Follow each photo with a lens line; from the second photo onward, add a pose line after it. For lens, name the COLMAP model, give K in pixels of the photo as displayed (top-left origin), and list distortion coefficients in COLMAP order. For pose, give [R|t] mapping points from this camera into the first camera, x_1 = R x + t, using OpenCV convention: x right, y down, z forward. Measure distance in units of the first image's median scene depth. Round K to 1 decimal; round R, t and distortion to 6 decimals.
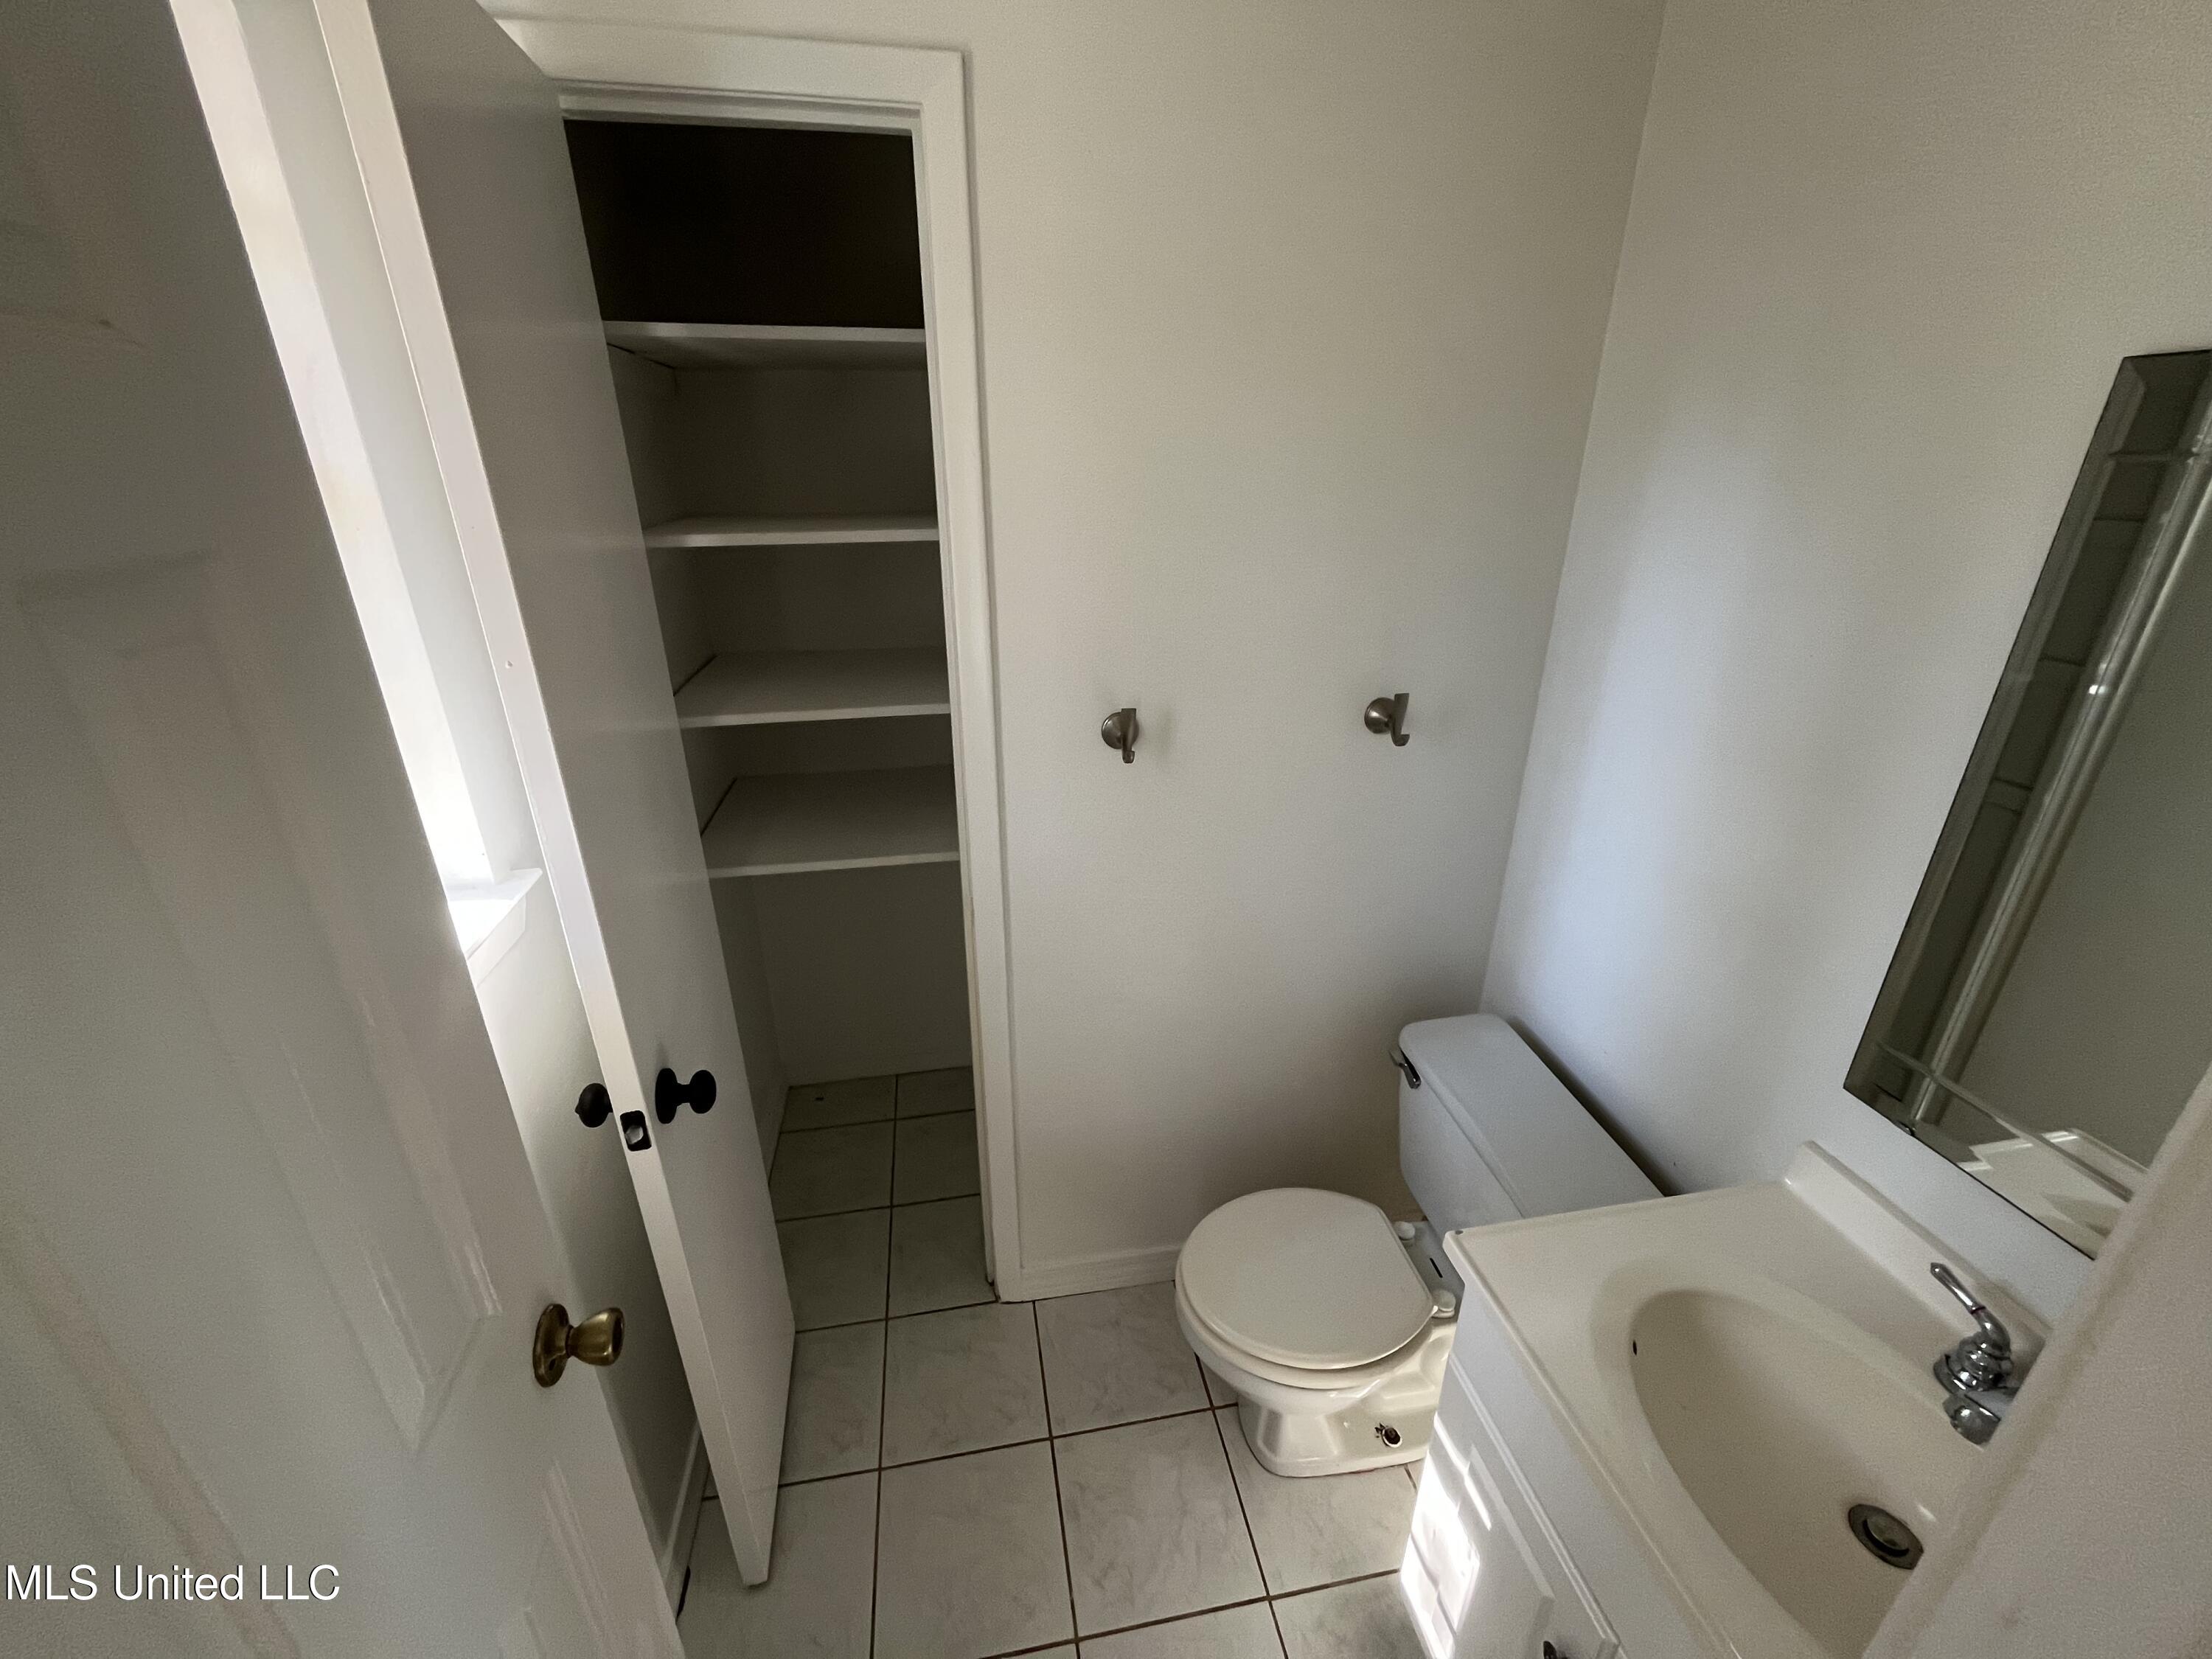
lens RADIAL K [[895.5, 0, 1106.4], [0, 895.5, 834.2], [0, 0, 1]] dist [-0.008719, 0.000626]
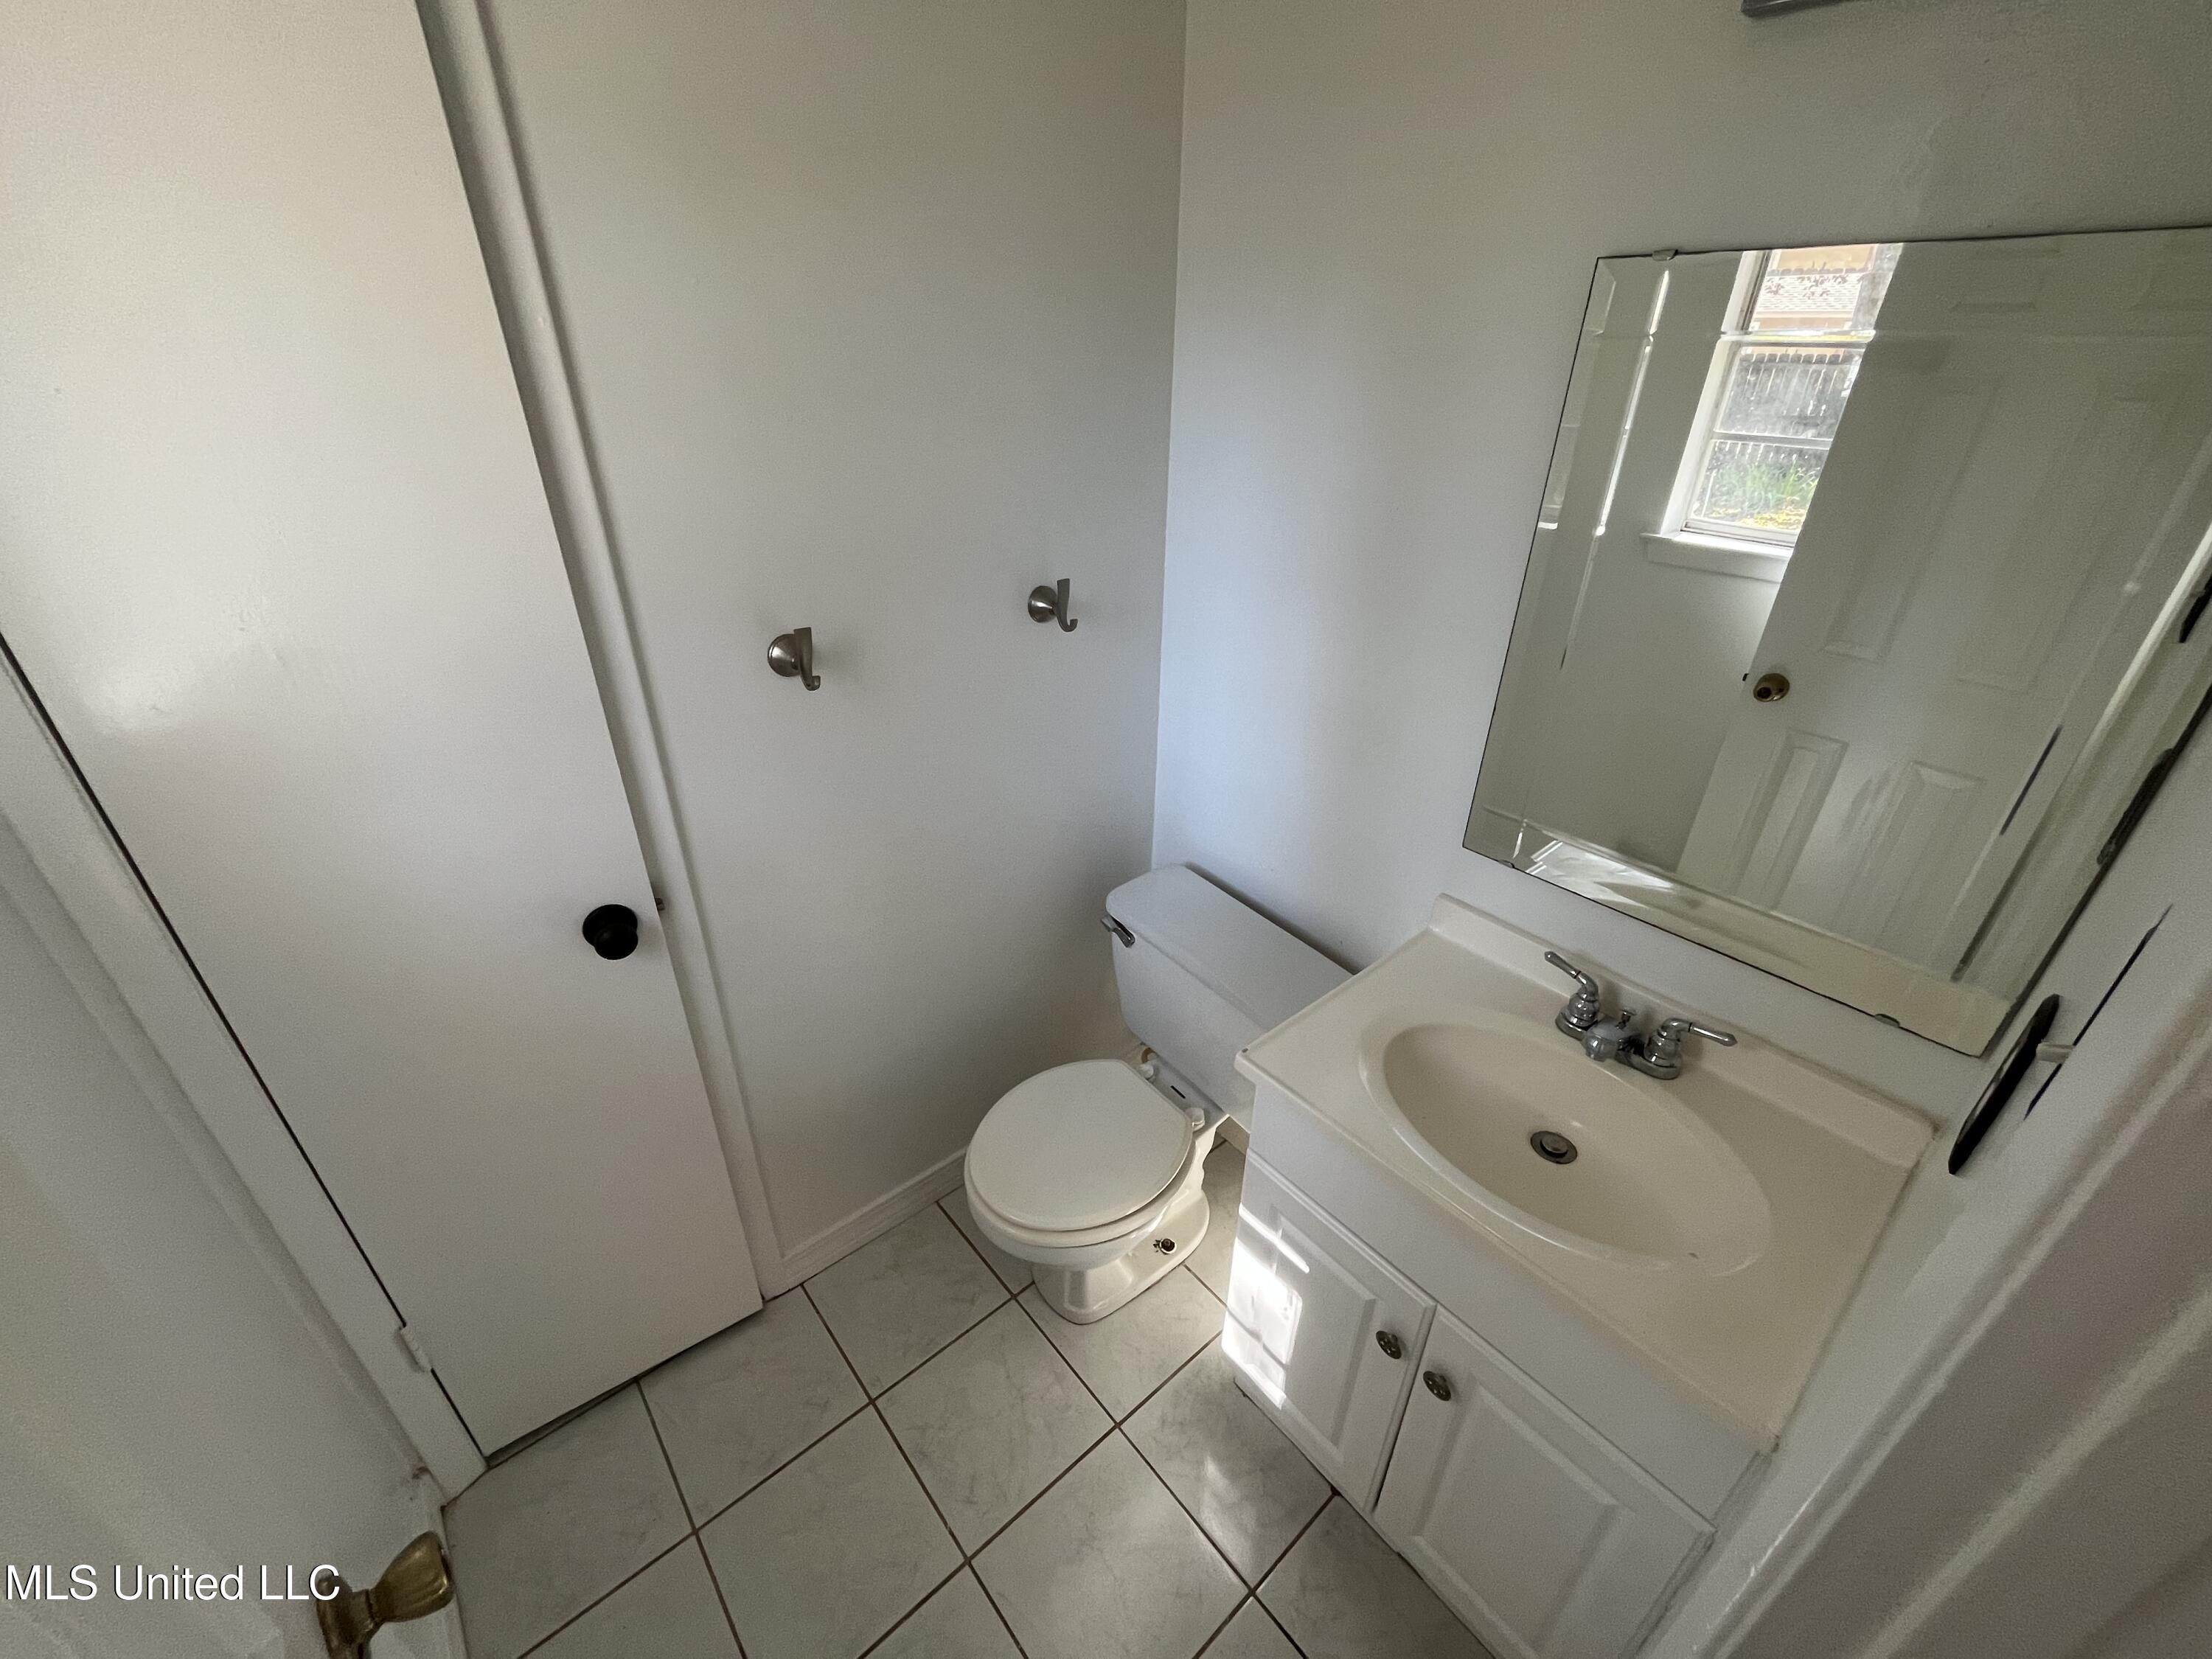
lens RADIAL K [[895.5, 0, 1107.1], [0, 895.5, 826.2], [0, 0, 1]] dist [-0.008719, 0.000626]
pose [[0.862669, -0.230113, 0.450388, -0.154030], [0.183804, 0.972256, 0.144690, -0.022589], [-0.471188, -0.042036, 0.881031, 0.066797]]
